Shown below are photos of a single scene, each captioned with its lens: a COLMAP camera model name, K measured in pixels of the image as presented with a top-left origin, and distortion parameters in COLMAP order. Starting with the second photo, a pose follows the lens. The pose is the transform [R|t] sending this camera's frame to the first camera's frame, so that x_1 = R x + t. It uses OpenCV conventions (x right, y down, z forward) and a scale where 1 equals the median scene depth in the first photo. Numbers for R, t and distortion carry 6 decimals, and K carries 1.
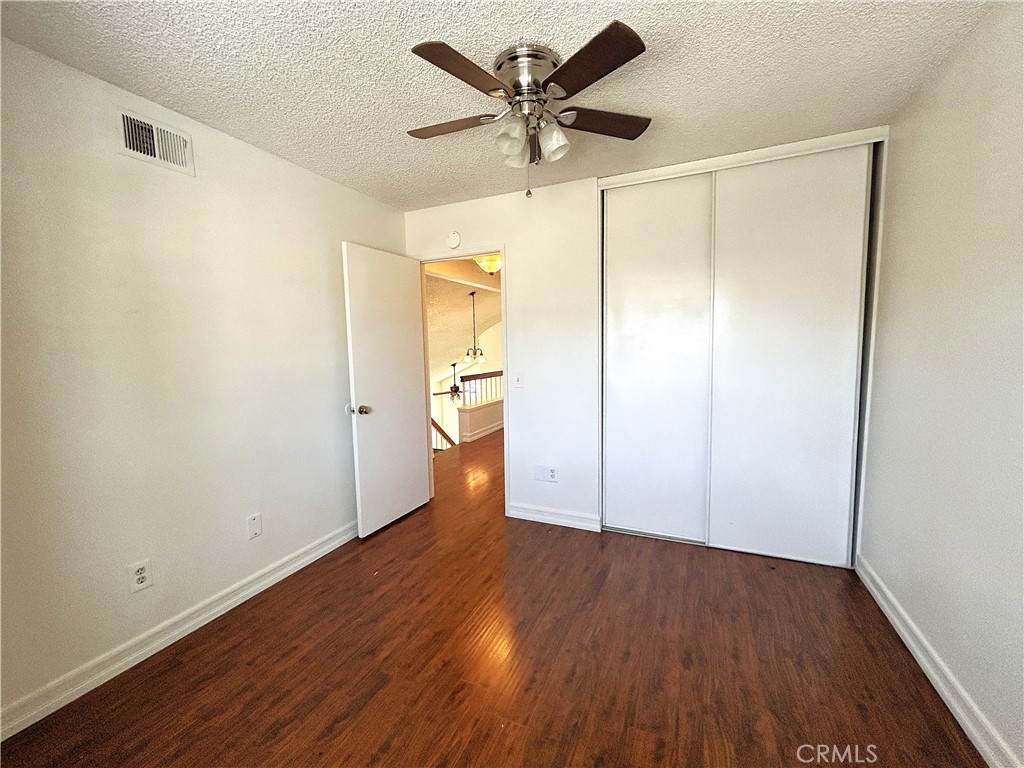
lens RADIAL K [[416.2, 0, 512.0], [0, 416.2, 384.0], [0, 0, 1]] dist [-0.010046, 0.000089]
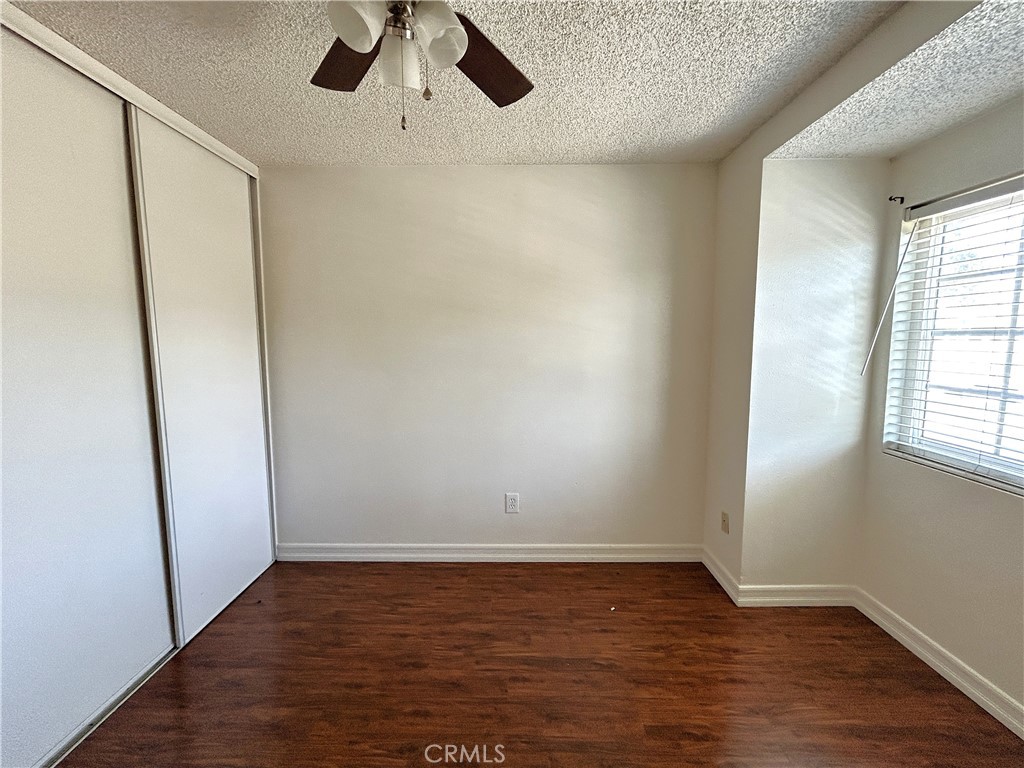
lens RADIAL K [[423.1, 0, 512.2], [0, 423.1, 384.3], [0, 0, 1]] dist [0.000629, 0.000345]
pose [[-0.401145, -0.075800, 0.912873, -0.426447], [0.099401, 0.987083, 0.125642, -0.097689], [-0.910605, 0.141141, -0.388429, 0.794881]]
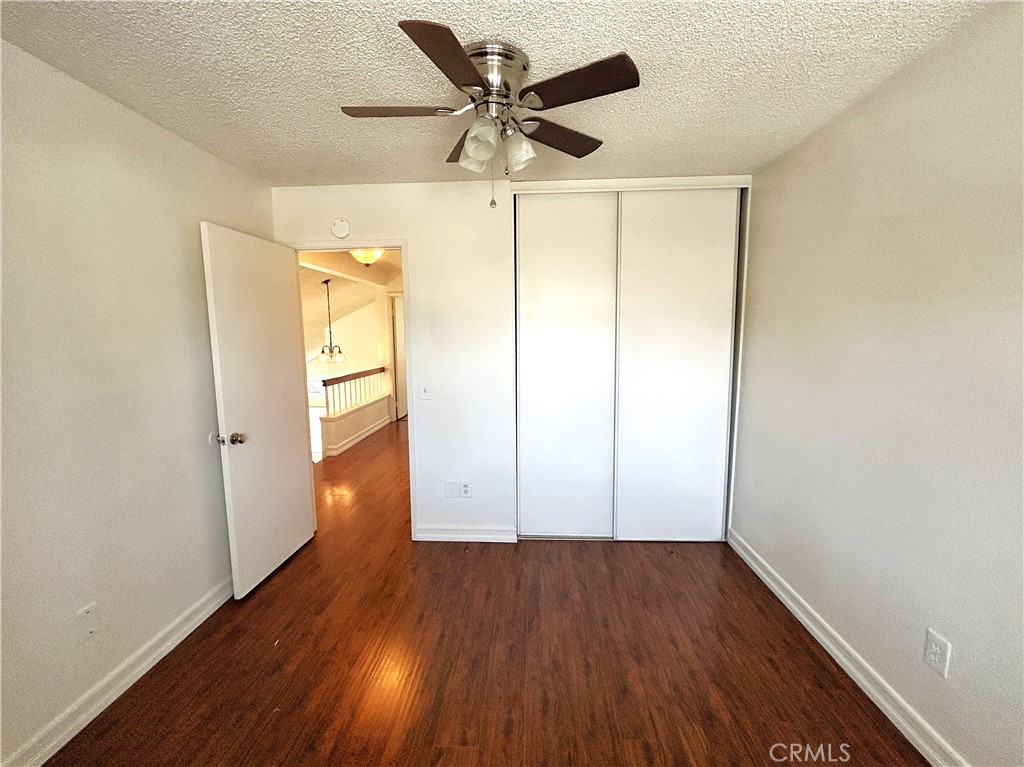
lens RADIAL K [[433.2, 0, 514.7], [0, 433.2, 381.6], [0, 0, 1]] dist [-0.012571, 0.000180]
pose [[0.929937, -0.030593, 0.366444, -0.192200], [0.024557, 0.999475, 0.021123, -0.057652], [-0.366898, -0.010644, 0.930200, 0.061568]]
